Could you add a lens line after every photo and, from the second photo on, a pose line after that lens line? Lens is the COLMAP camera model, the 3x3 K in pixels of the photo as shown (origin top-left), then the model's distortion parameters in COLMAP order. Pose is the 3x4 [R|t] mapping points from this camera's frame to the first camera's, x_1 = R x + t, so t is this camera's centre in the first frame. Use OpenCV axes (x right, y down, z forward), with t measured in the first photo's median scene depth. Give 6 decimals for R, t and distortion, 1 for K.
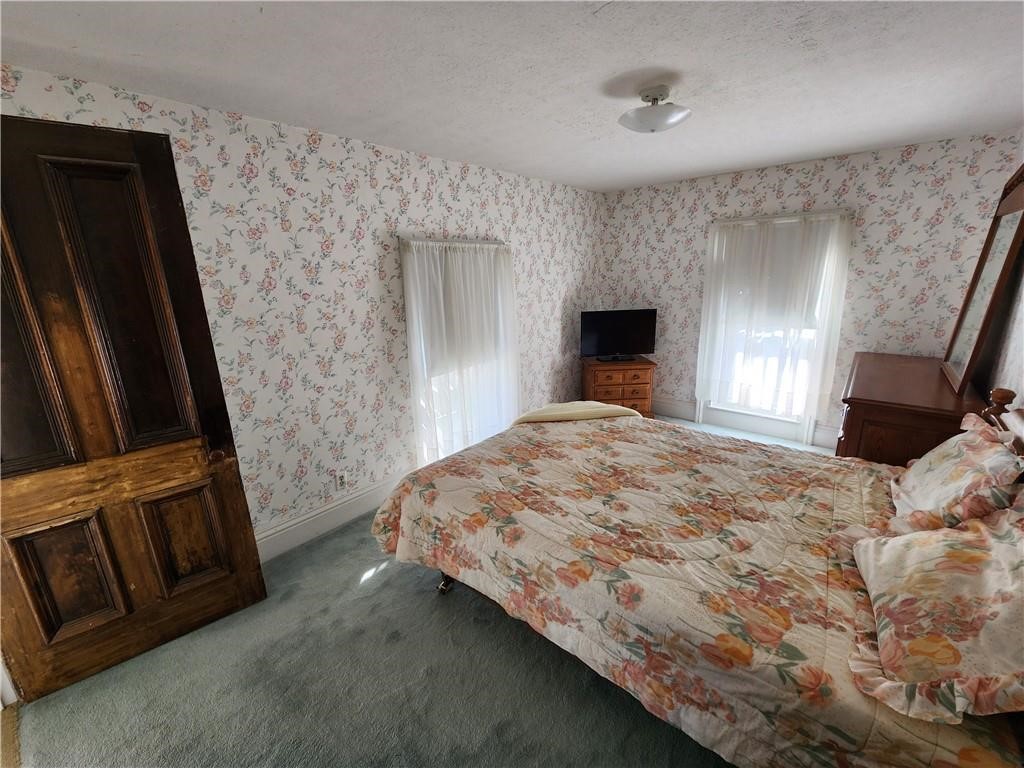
lens RADIAL K [[420.7, 0, 507.9], [0, 420.7, 378.4], [0, 0, 1]] dist [-0.000404, -0.000769]
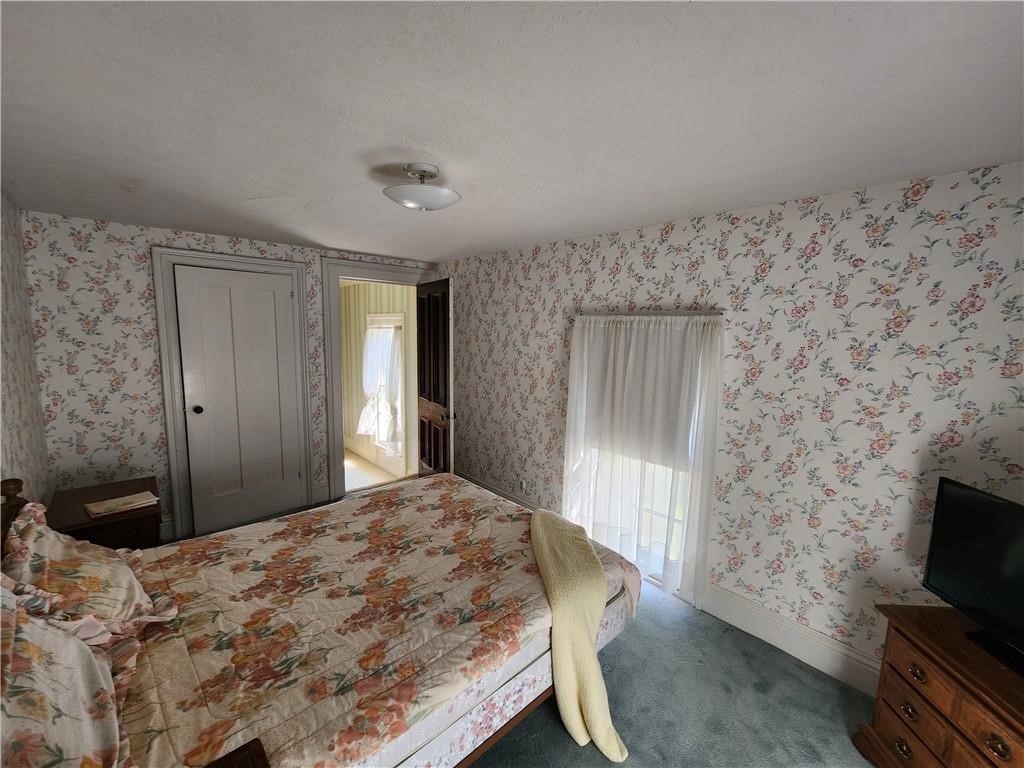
lens RADIAL K [[420.7, 0, 507.9], [0, 420.7, 378.4], [0, 0, 1]] dist [-0.000404, -0.000769]
pose [[-0.115255, 0.152407, -0.981574, 0.904833], [-0.262954, 0.948227, 0.178105, -0.321598], [0.957899, 0.278637, -0.069212, 0.953385]]
